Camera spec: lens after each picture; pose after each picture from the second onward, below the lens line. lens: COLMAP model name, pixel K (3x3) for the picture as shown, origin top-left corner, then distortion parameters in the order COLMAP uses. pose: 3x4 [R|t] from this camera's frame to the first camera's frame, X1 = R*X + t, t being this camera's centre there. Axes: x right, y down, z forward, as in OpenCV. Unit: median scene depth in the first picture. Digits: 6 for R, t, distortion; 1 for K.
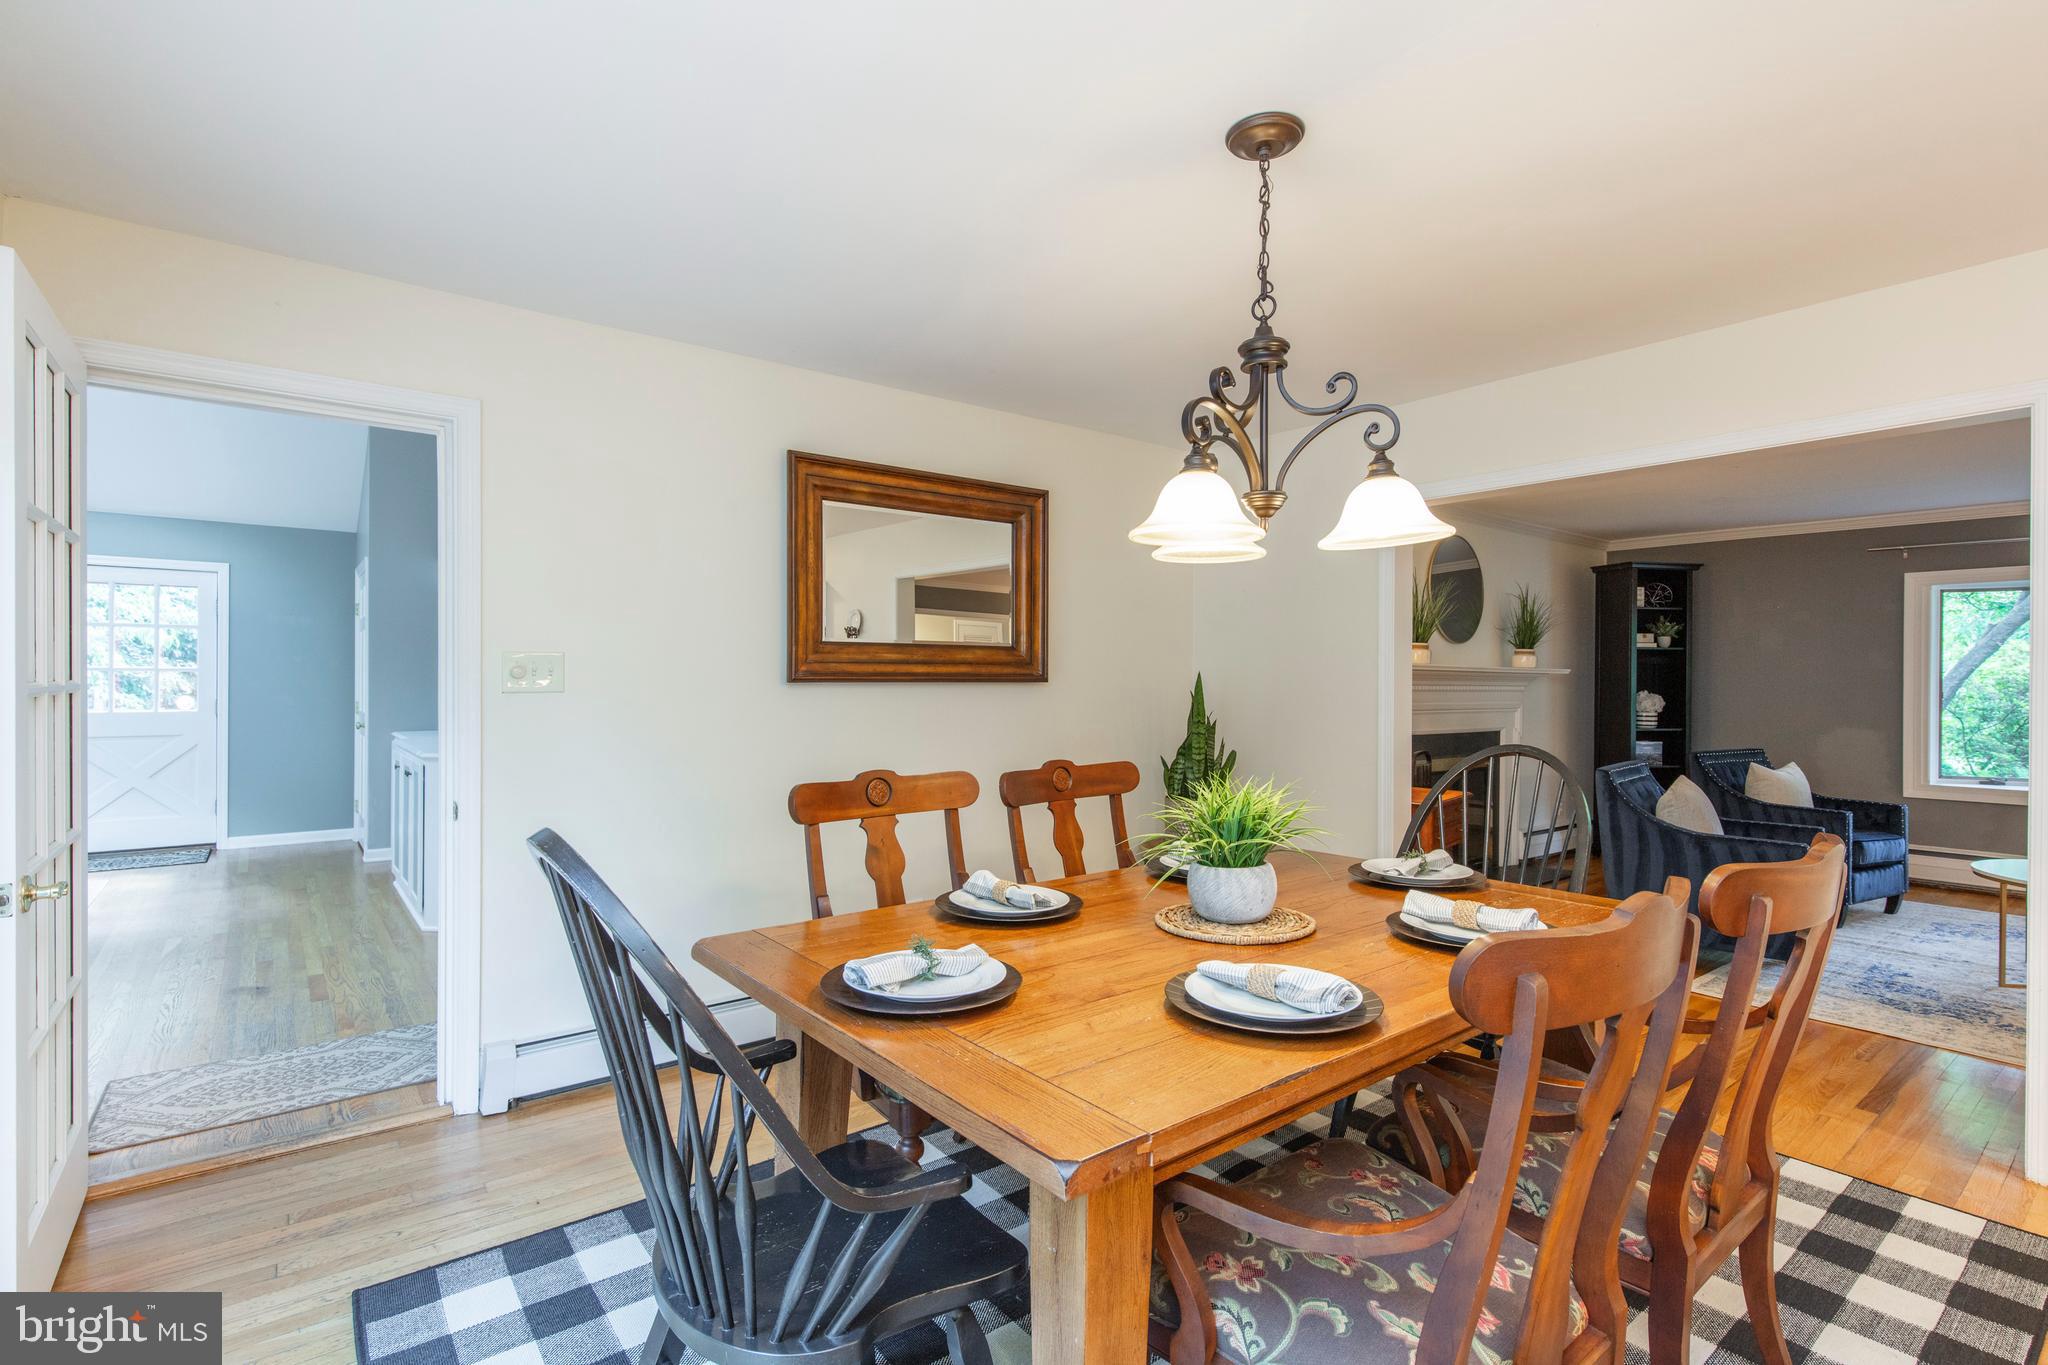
lens RADIAL K [[990.7, 0, 1012.3], [0, 990.7, 674.0], [0, 0, 1]] dist [0.001803, -0.001257]
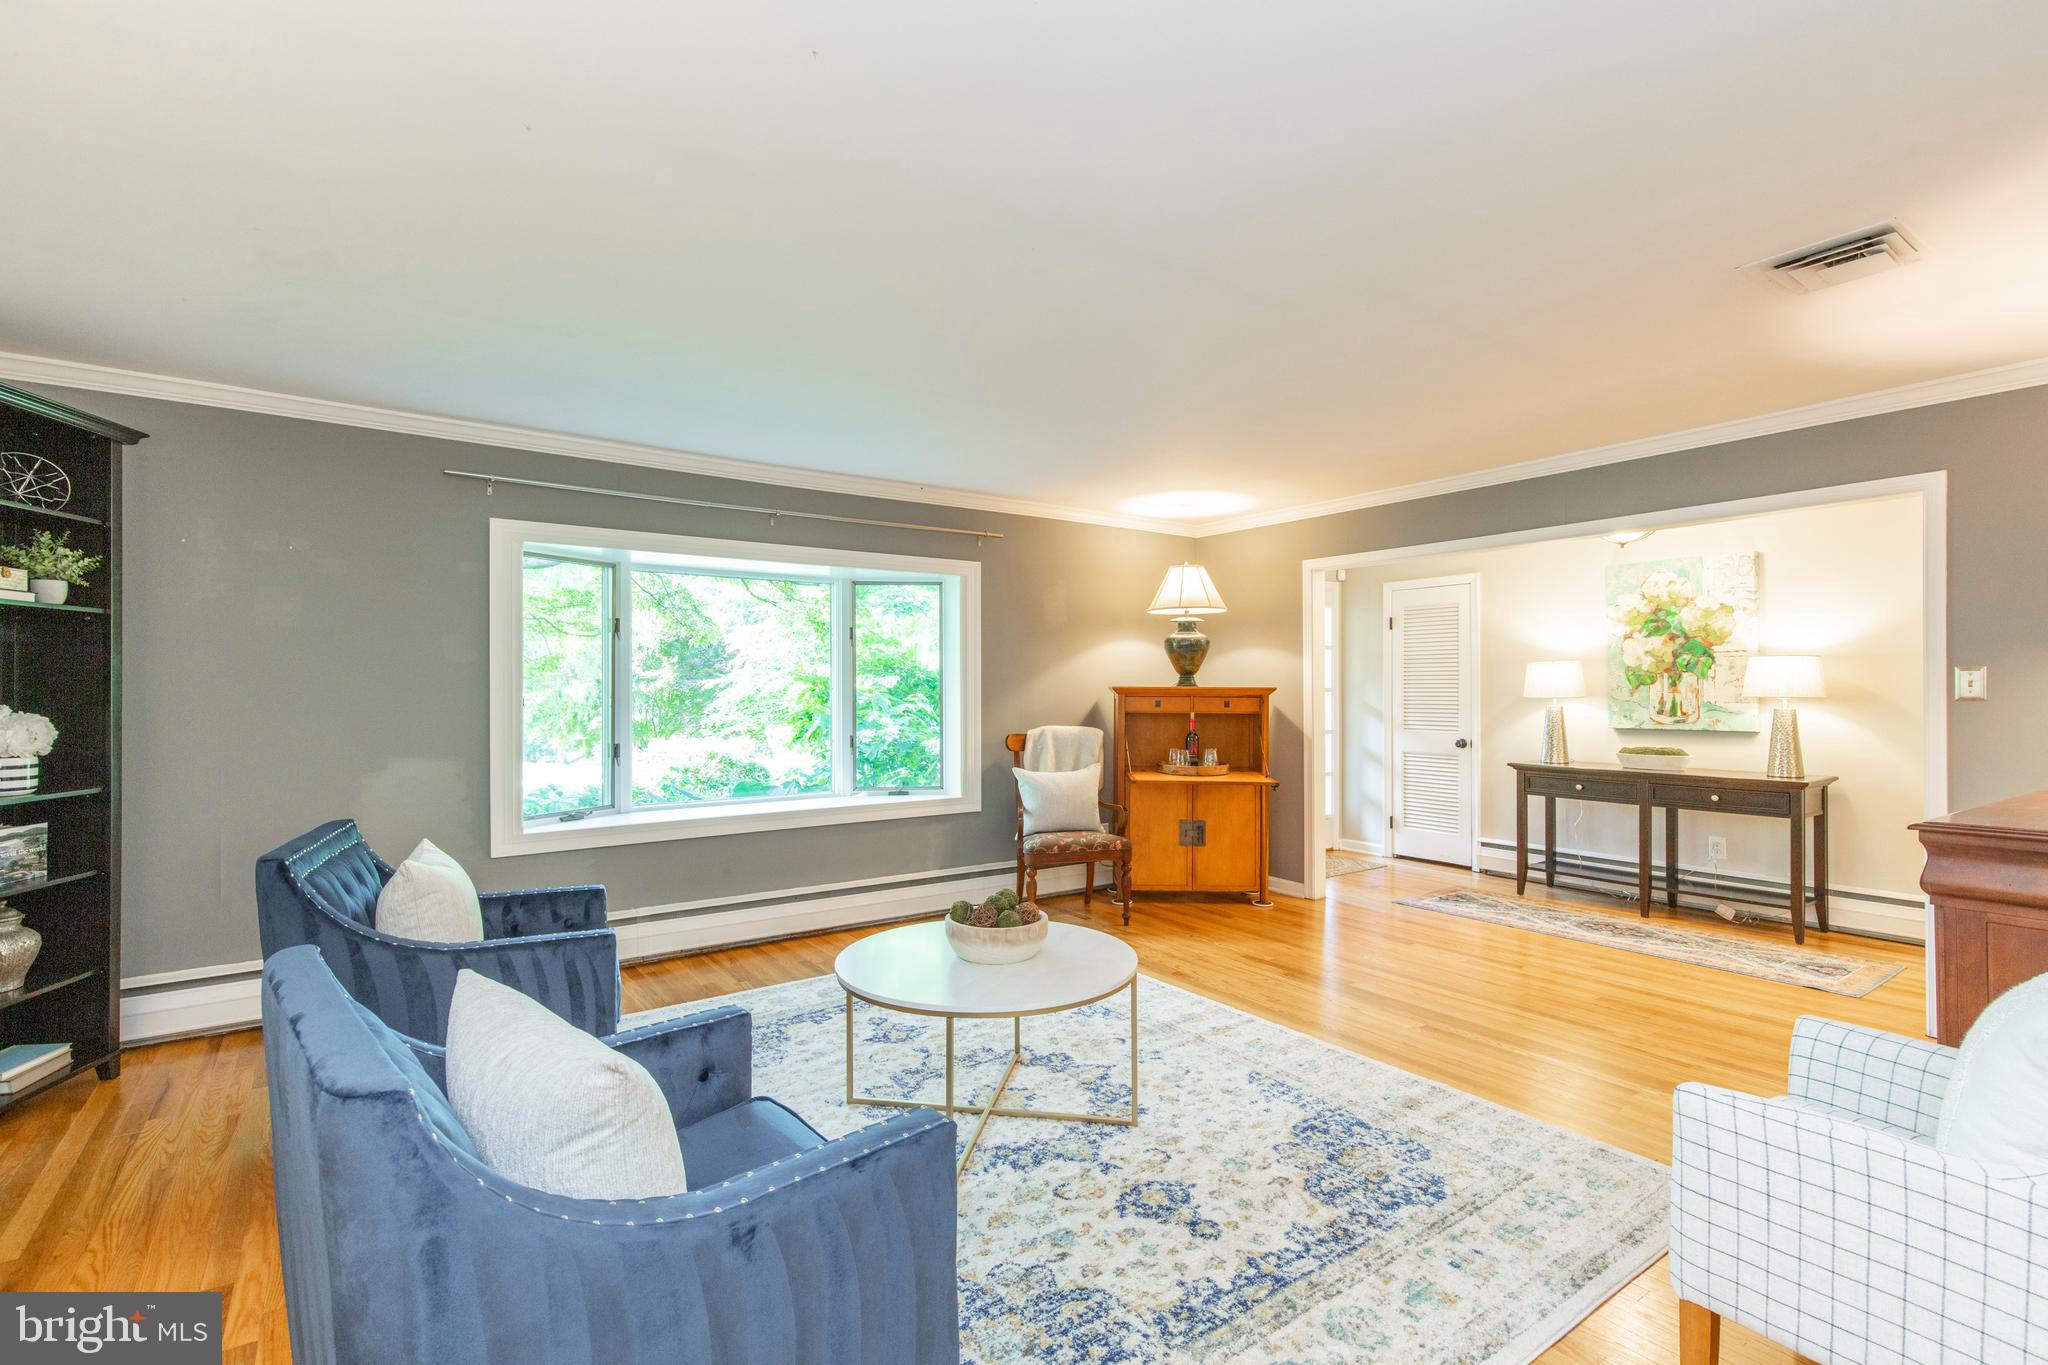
lens RADIAL K [[947.8, 0, 1021.9], [0, 947.8, 687.7], [0, 0, 1]] dist [0.002823, -0.000045]
pose [[0.044634, -0.005926, 0.998986, 0.506980], [-0.006633, 0.999959, 0.006228, 0.007844], [-0.998981, -0.006904, 0.044593, 1.085040]]
